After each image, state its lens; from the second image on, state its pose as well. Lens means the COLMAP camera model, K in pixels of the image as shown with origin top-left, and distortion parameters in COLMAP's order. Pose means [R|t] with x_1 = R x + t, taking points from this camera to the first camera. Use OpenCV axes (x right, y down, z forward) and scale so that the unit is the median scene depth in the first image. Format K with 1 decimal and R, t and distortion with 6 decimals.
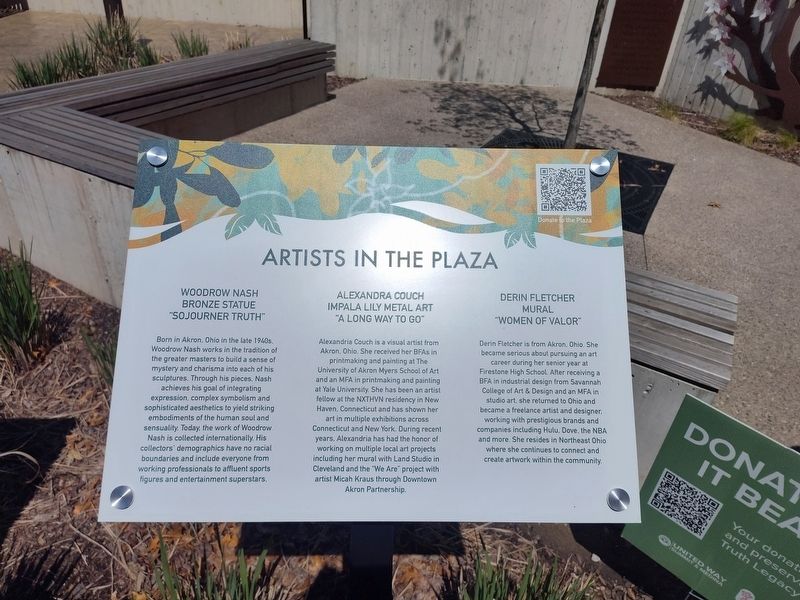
lens RADIAL K [[536.7, 0, 400.0], [0, 536.7, 300.0], [0, 0, 1]] dist [-0.005350, -0.001510]
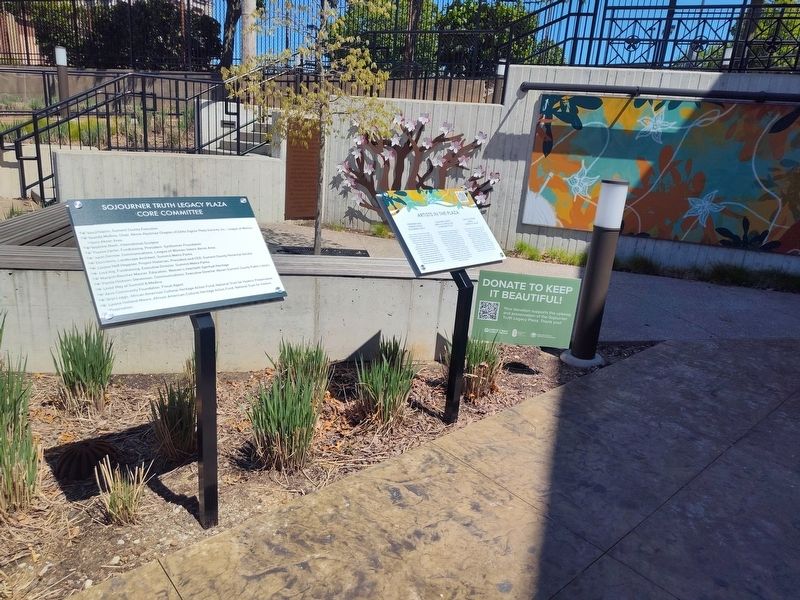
lens RADIAL K [[531.9, 0, 397.1], [0, 531.9, 282.5], [0, 0, 1]] dist [0.003377, -0.020177]
pose [[0.756291, -0.158482, 0.634750, -0.390688], [0.342473, 0.922568, -0.177706, 0.135787], [-0.557438, 0.351783, 0.752006, -0.223949]]
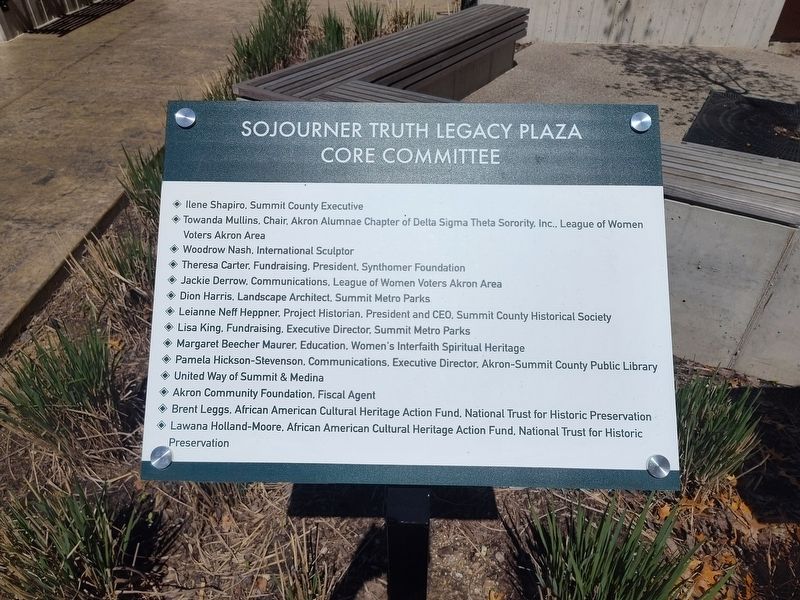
lens RADIAL K [[535.5, 0, 438.7], [0, 535.5, 263.4], [0, 0, 1]] dist [0.002671, 0.000354]
pose [[0.999721, -0.011946, -0.020356, -0.248938], [0.012065, 0.999911, 0.005766, -0.013690], [0.020285, -0.006010, 0.999776, 0.006105]]
